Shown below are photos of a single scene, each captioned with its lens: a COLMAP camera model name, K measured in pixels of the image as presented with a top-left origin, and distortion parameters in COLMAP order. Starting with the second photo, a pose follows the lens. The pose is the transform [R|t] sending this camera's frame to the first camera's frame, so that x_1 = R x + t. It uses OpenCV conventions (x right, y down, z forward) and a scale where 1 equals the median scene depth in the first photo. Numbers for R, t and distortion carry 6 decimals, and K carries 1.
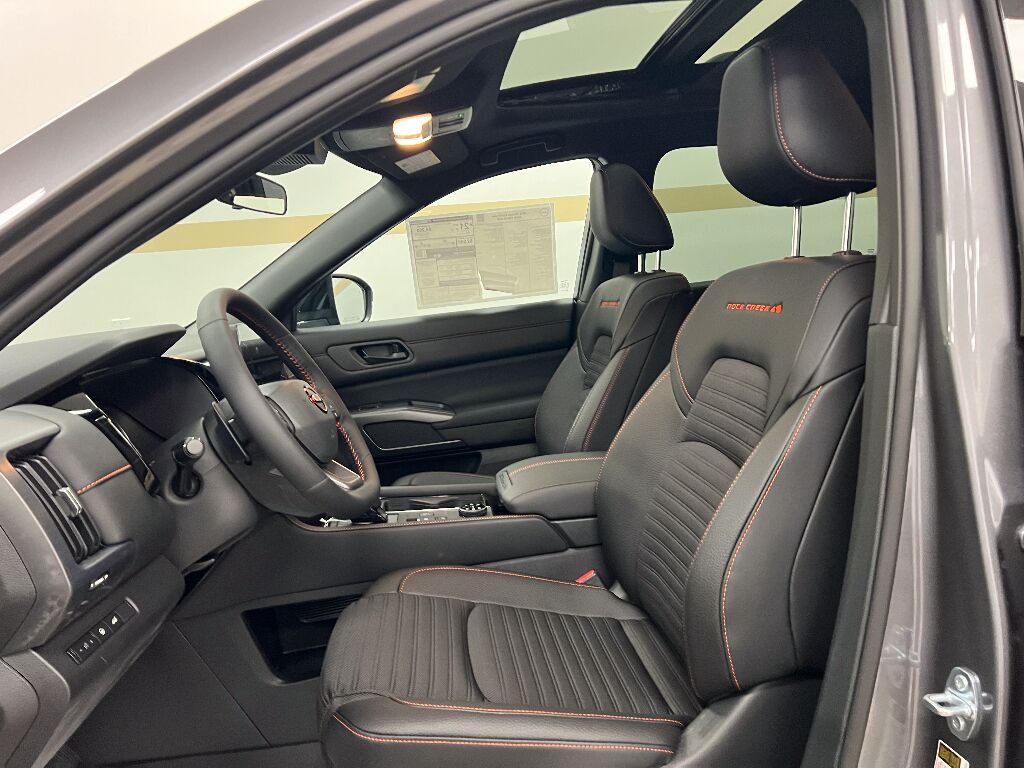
lens RADIAL K [[772.6, 0, 512.0], [0, 772.6, 384.0], [0, 0, 1]] dist [0.072377, -0.098492]
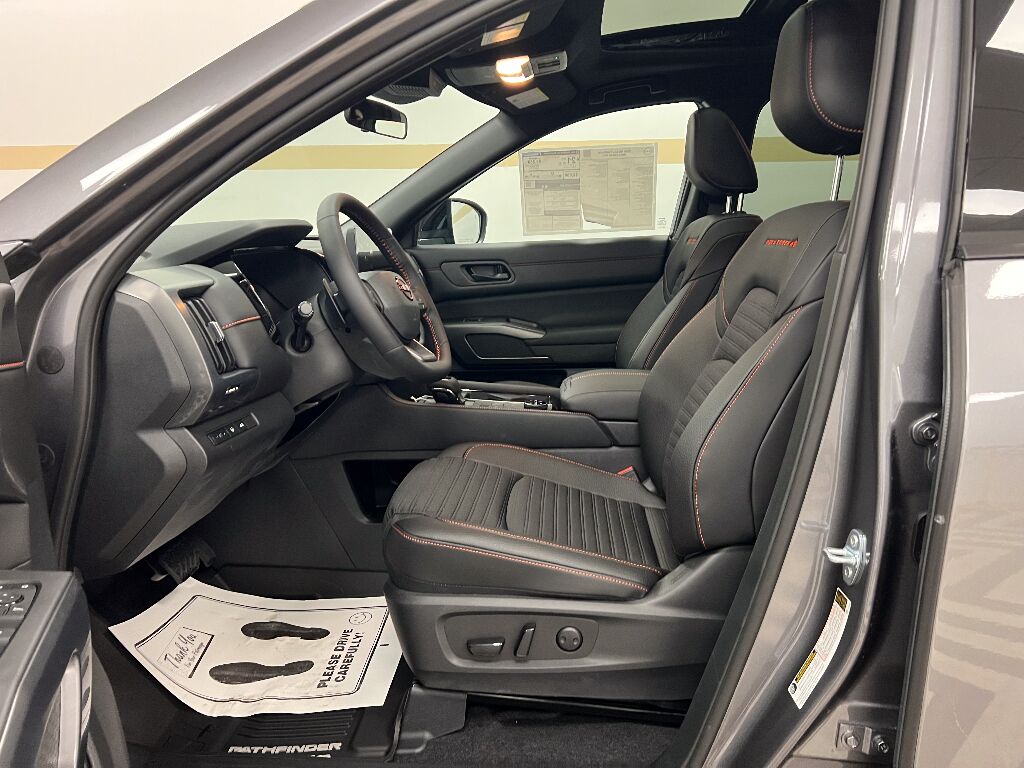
lens RADIAL K [[772.8, 0, 512.0], [0, 772.8, 384.0], [0, 0, 1]] dist [0.135888, -0.330842]
pose [[0.979767, 0.107697, -0.168695, 0.115747], [-0.095421, 0.992275, 0.079282, 0.044151], [0.175930, -0.061581, 0.982475, -0.169269]]
